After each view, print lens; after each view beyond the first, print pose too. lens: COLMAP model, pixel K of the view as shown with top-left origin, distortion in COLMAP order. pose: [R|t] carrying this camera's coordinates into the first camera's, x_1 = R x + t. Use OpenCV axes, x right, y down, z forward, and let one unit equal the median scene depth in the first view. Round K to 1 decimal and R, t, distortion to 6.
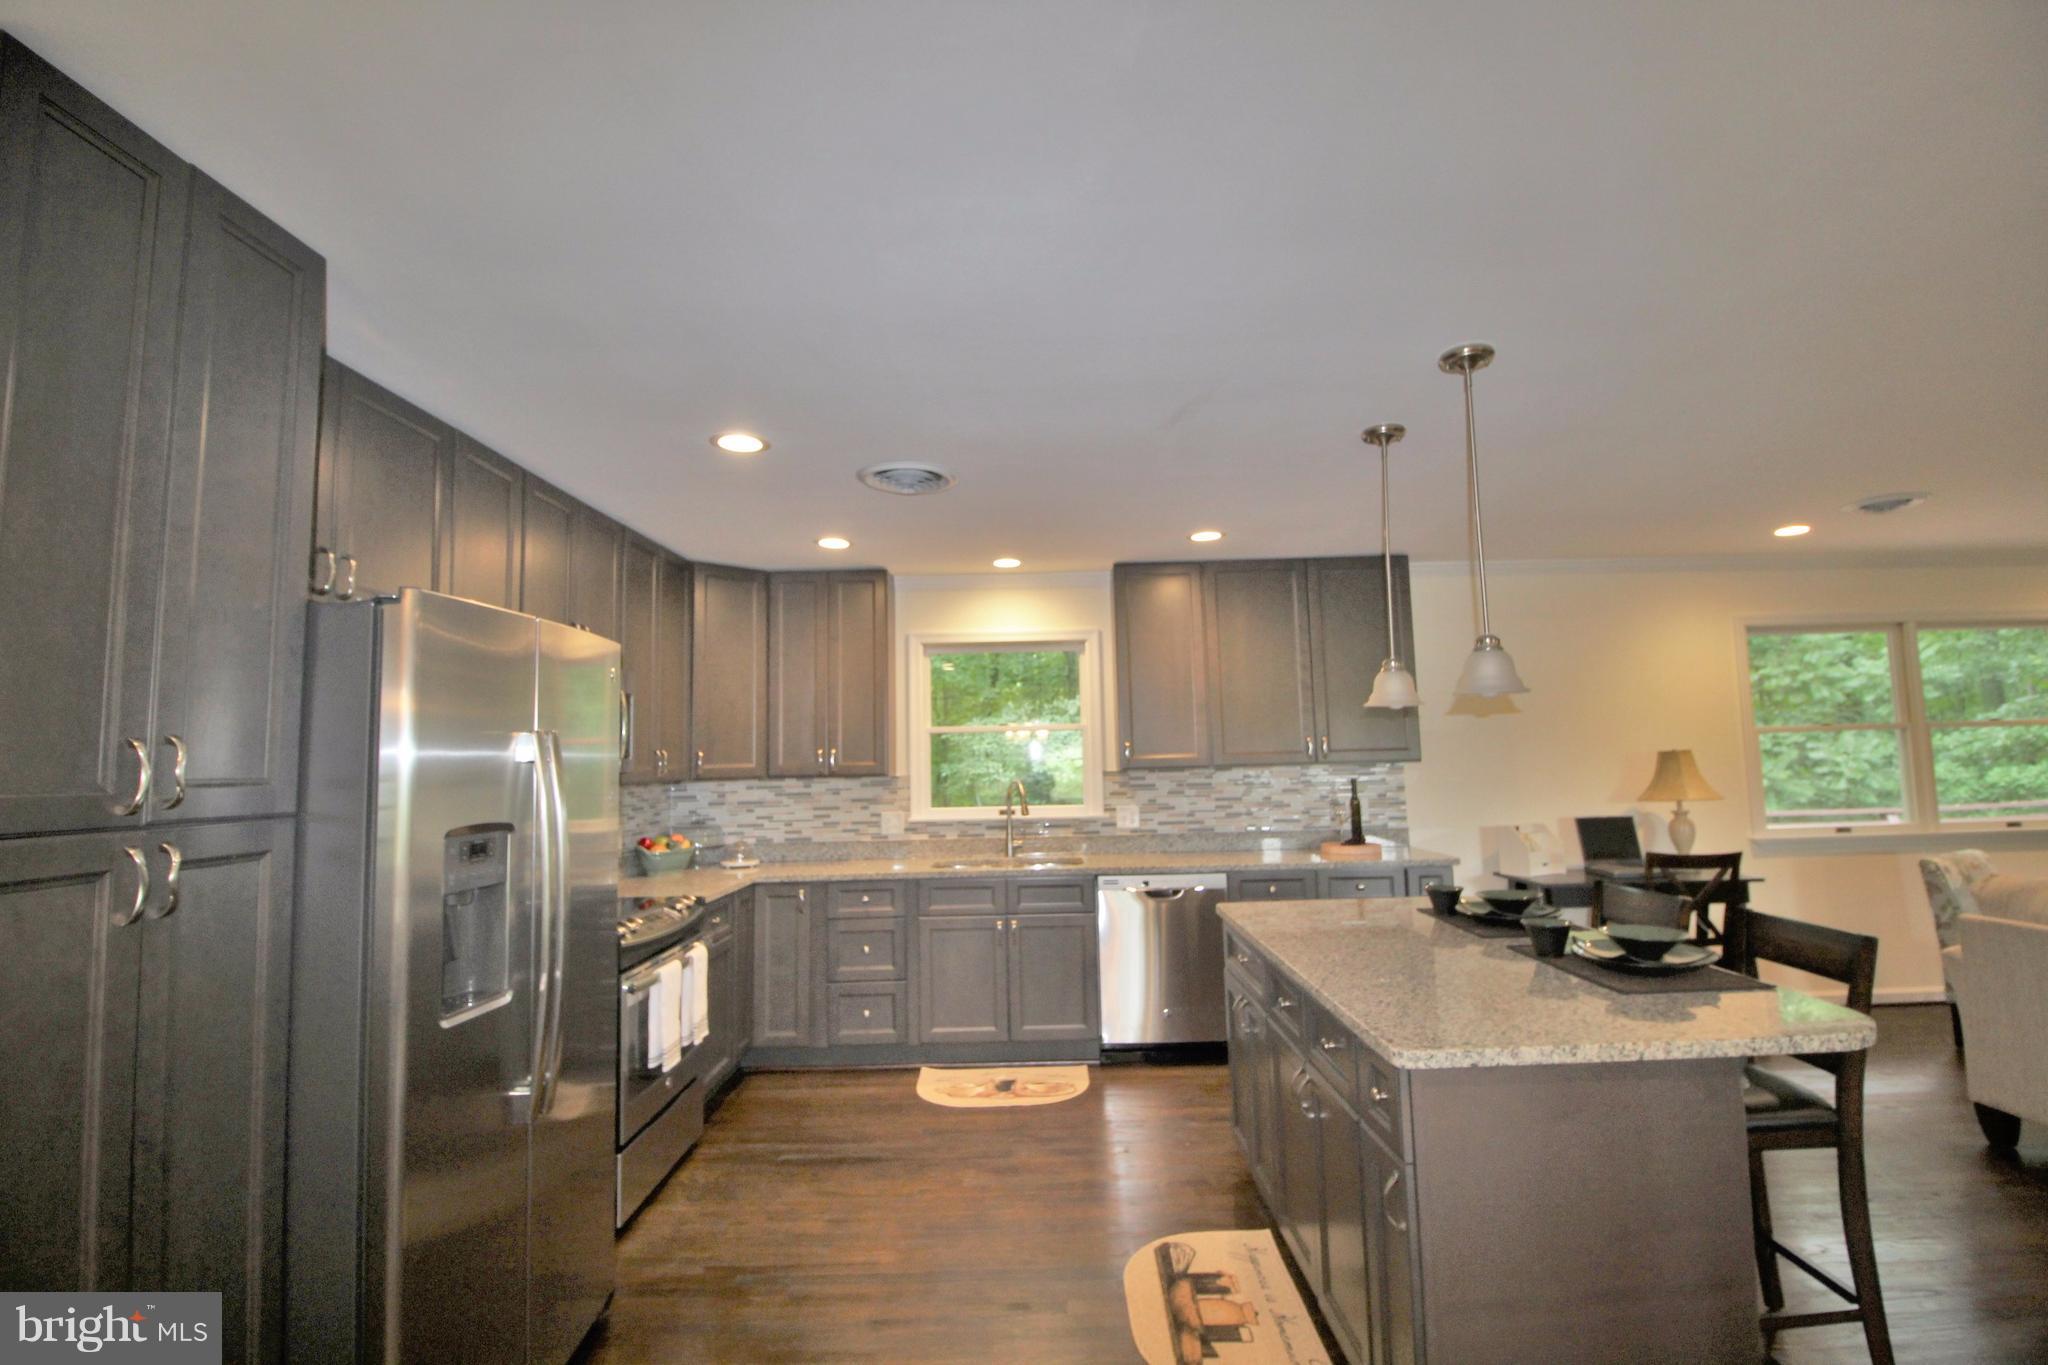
lens RADIAL K [[961.8, 0, 1021.5], [0, 961.8, 674.6], [0, 0, 1]] dist [0.002780, -0.018734]
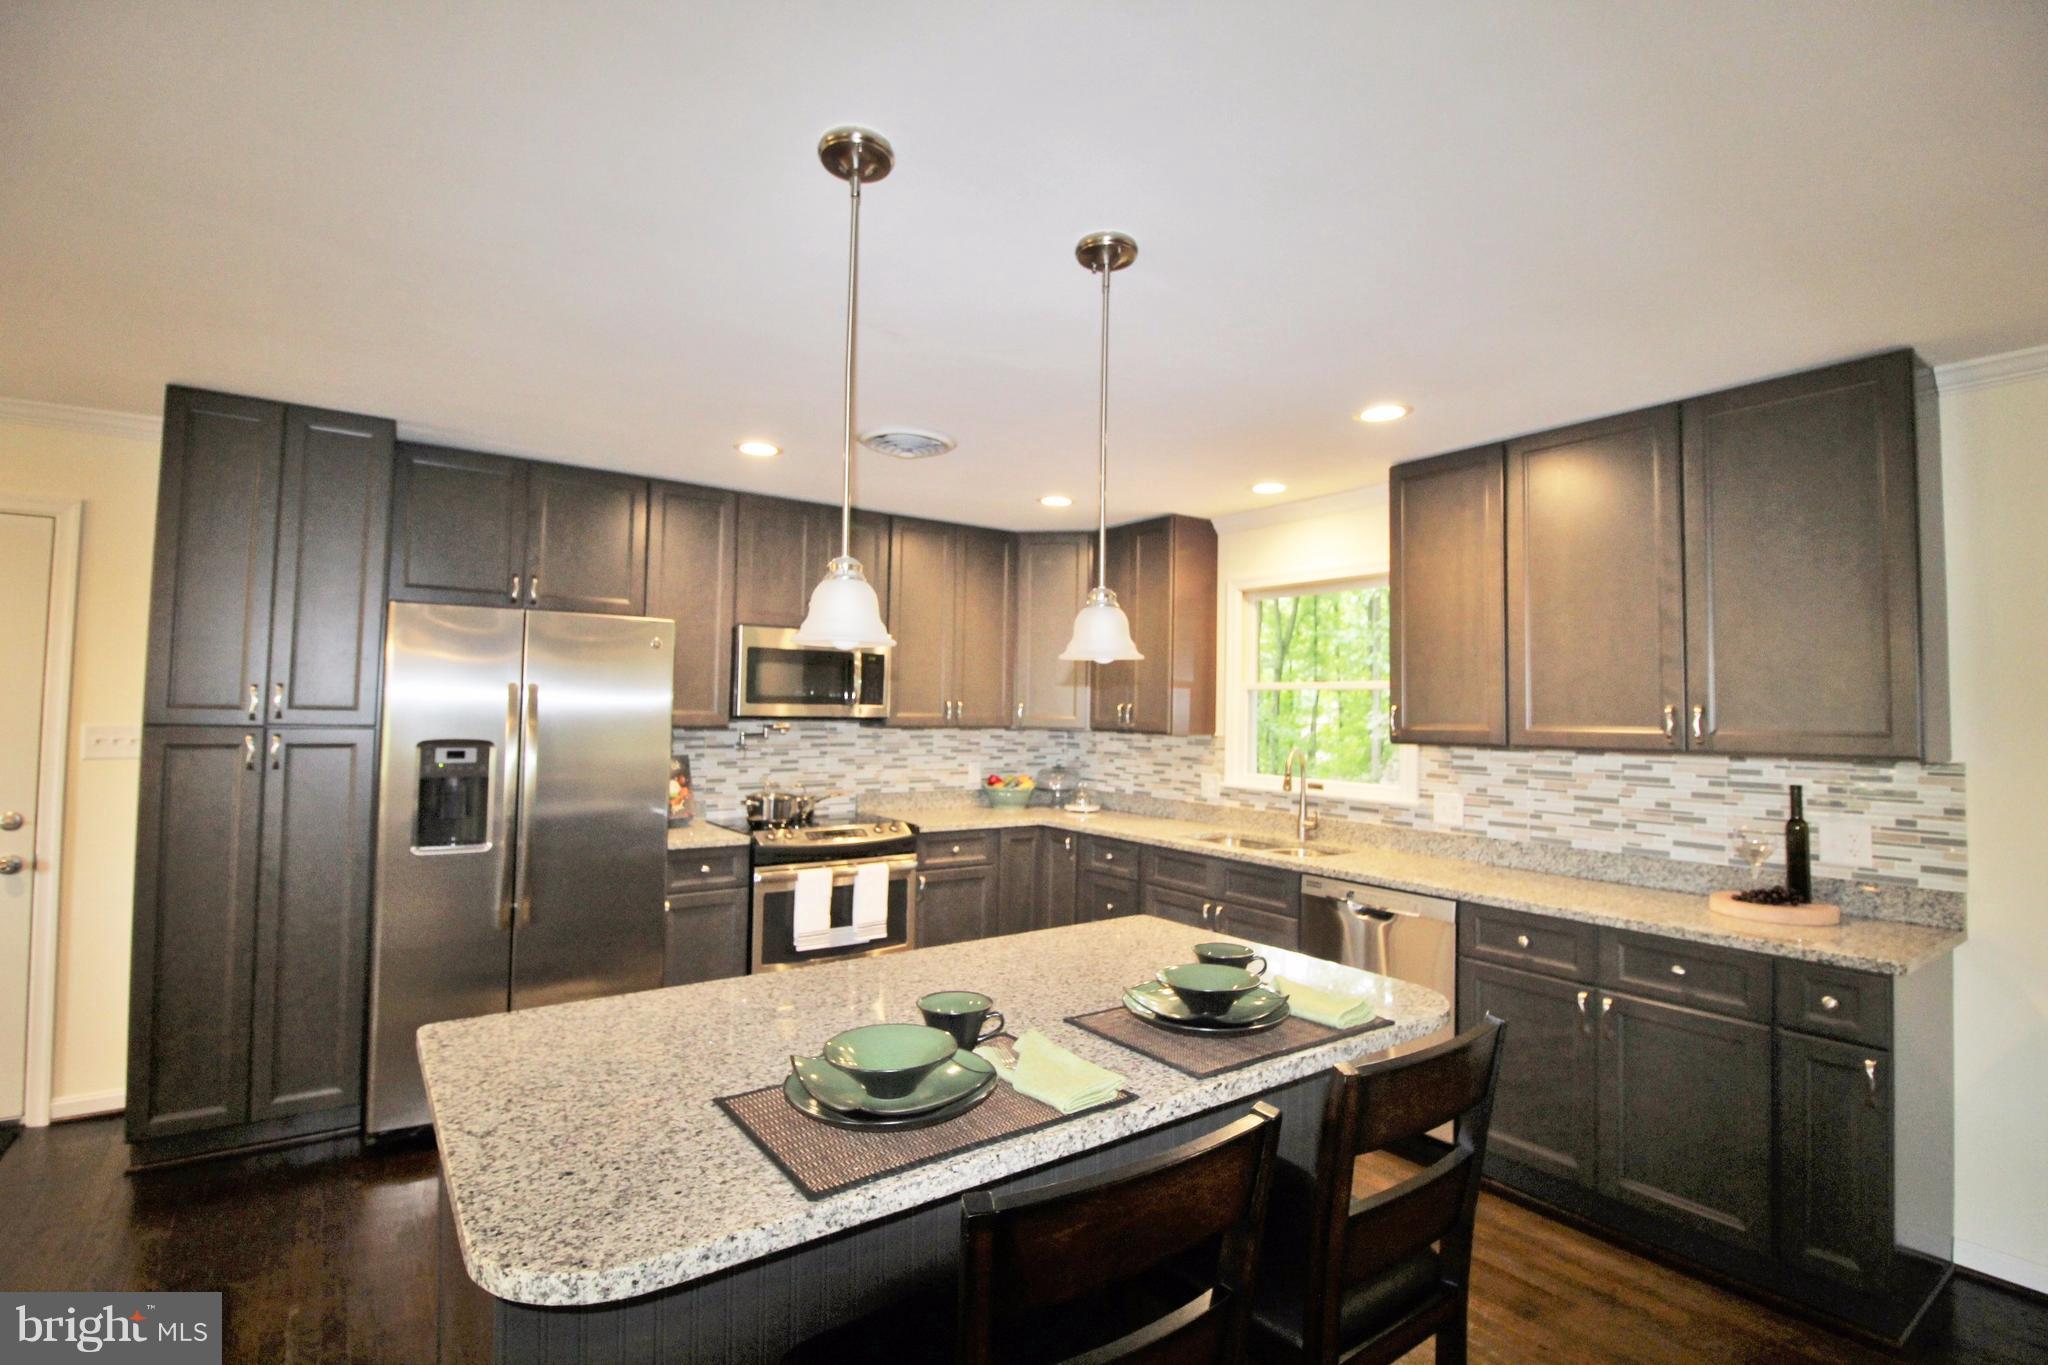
lens RADIAL K [[961.8, 0, 1021.5], [0, 961.8, 674.6], [0, 0, 1]] dist [0.002780, -0.018734]
pose [[0.583996, 0.003764, -0.811748, 0.513371], [0.038159, 0.998756, 0.032084, 0.010299], [0.810859, -0.049712, 0.583126, 0.315210]]
